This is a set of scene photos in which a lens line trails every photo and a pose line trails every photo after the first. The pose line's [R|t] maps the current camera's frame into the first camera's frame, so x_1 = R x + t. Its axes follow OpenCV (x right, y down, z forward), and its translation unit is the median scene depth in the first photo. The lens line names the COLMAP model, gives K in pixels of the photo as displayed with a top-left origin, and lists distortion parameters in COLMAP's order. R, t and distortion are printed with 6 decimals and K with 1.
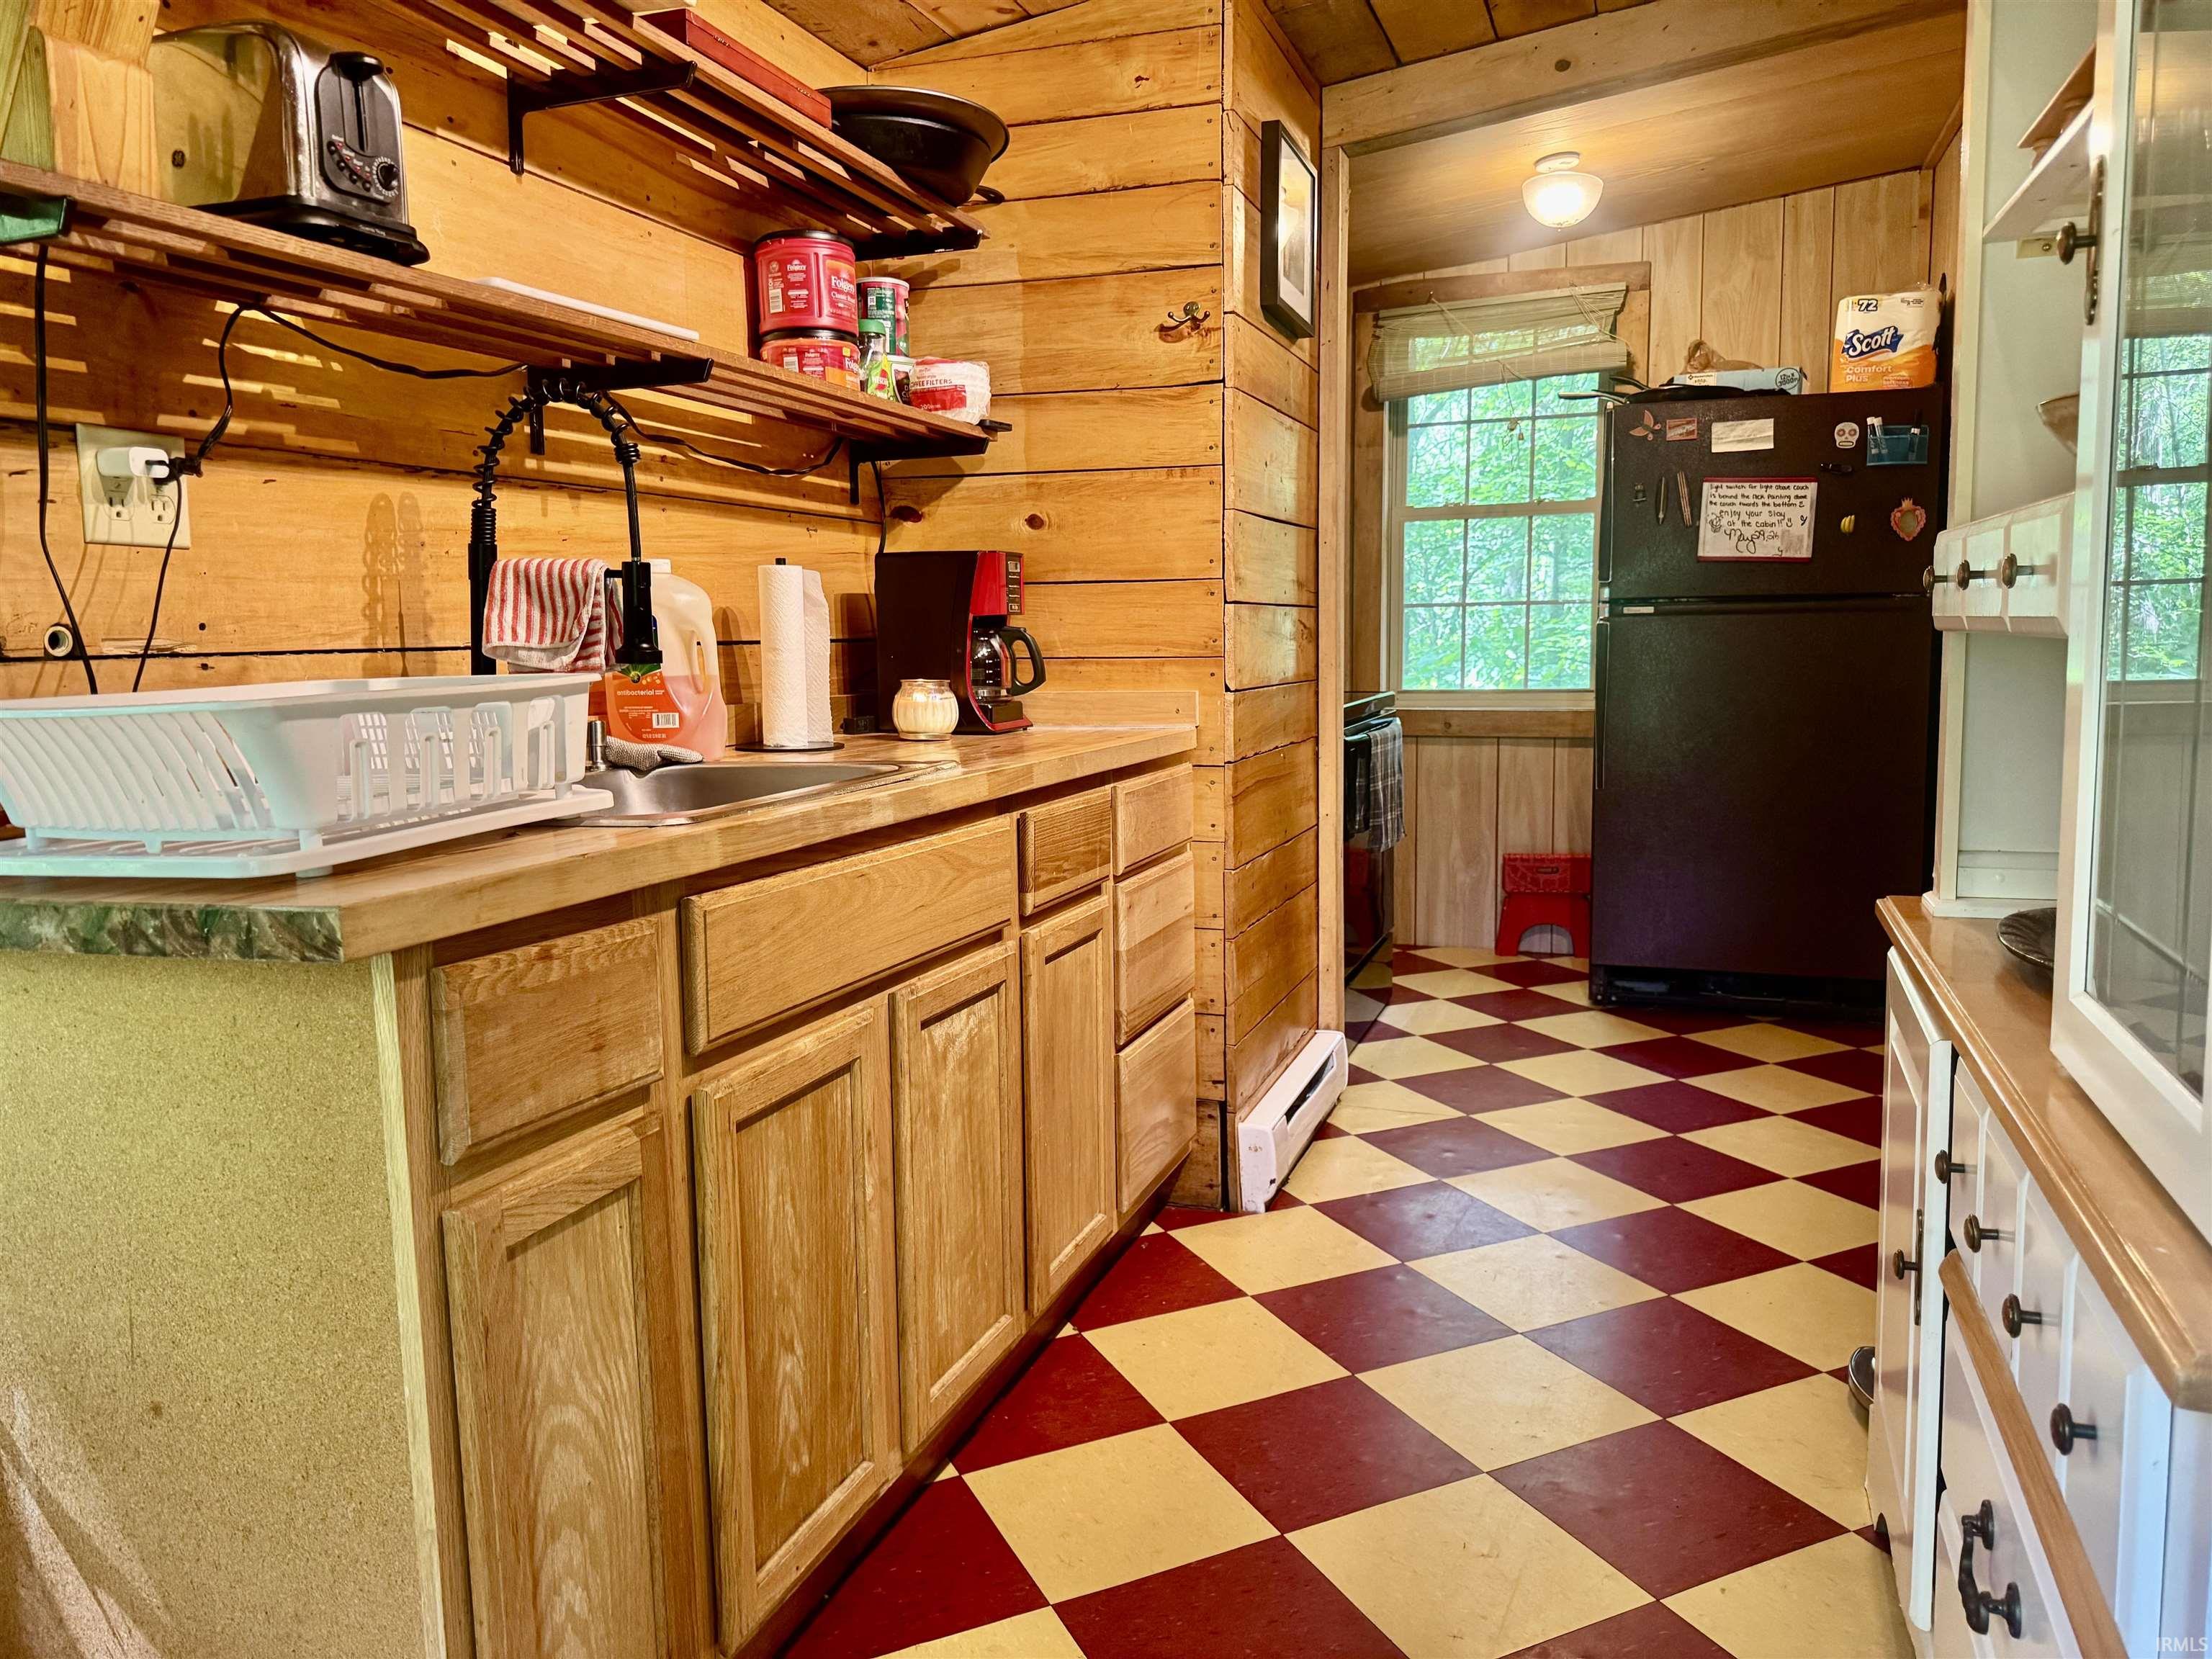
lens RADIAL K [[1564.5, 0, 1105.0], [0, 1564.5, 825.4], [0, 0, 1]] dist [-0.002619, -0.000953]
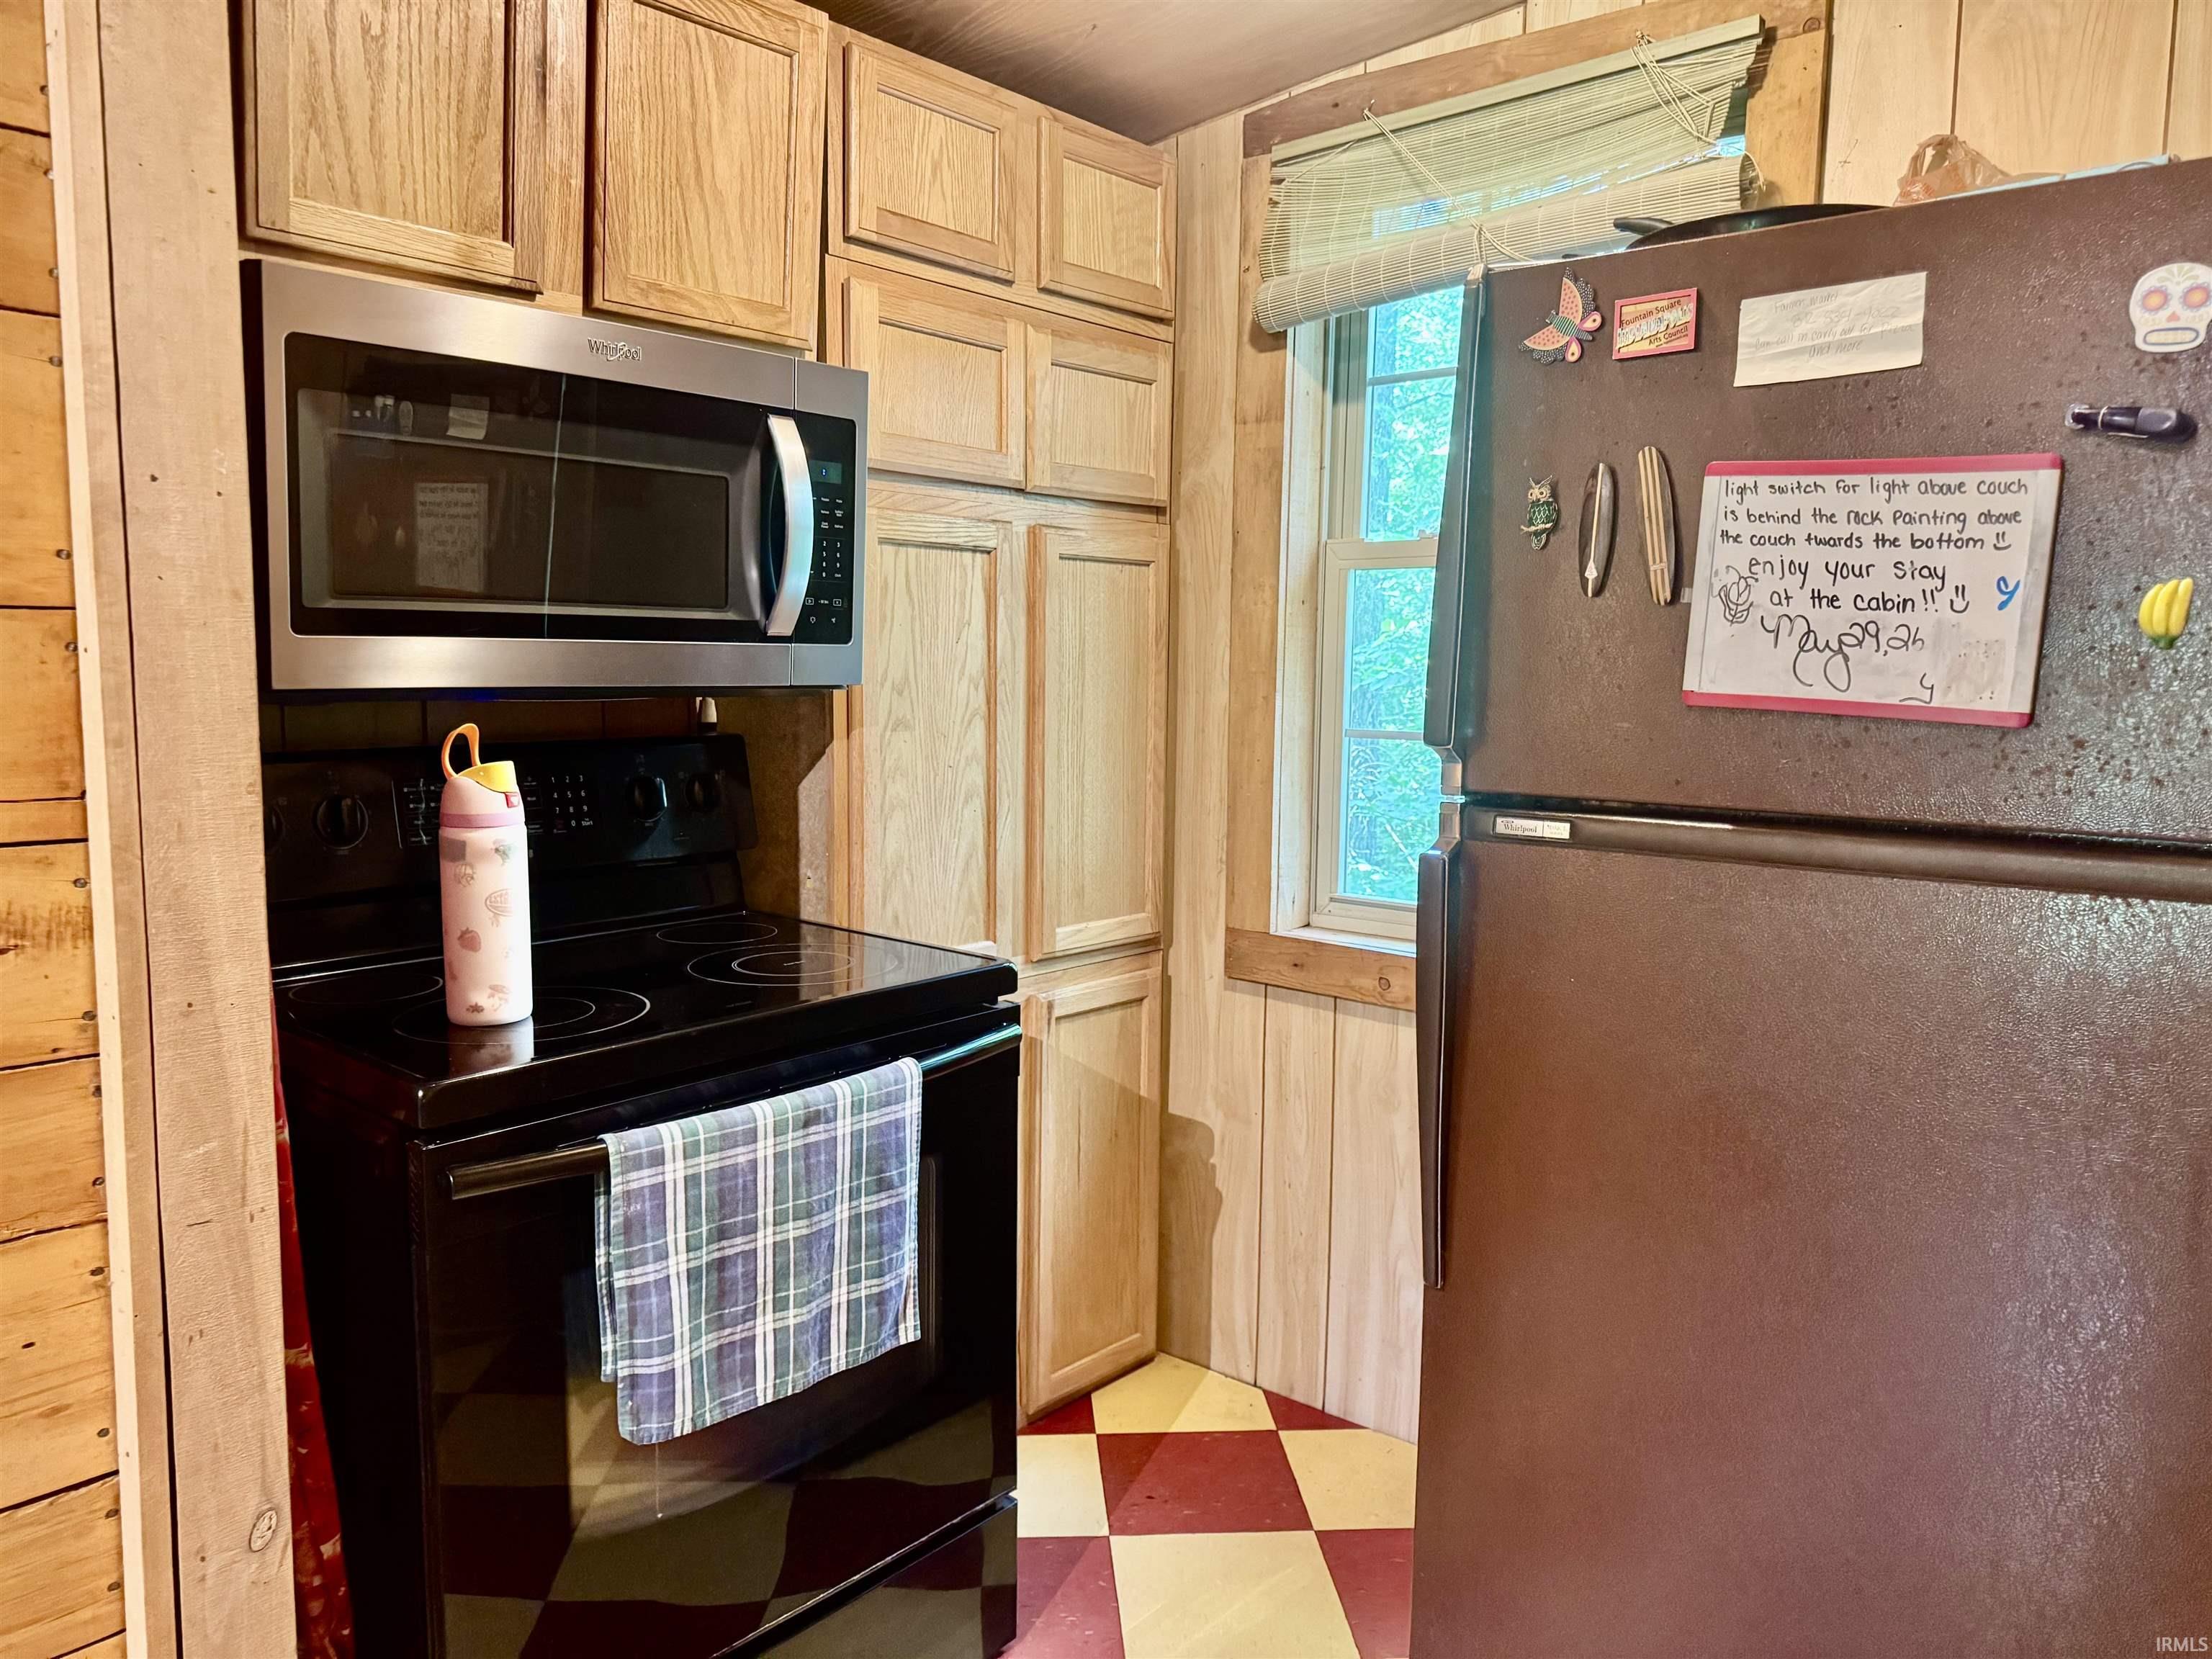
lens RADIAL K [[1564.5, 0, 1106.9], [0, 1564.5, 819.8], [0, 0, 1]] dist [-0.002619, -0.000953]
pose [[0.934814, 0.062179, -0.349652, 0.385102], [-0.068365, 0.997646, -0.005365, -0.134303], [0.348495, 0.028919, 0.936864, 0.639497]]
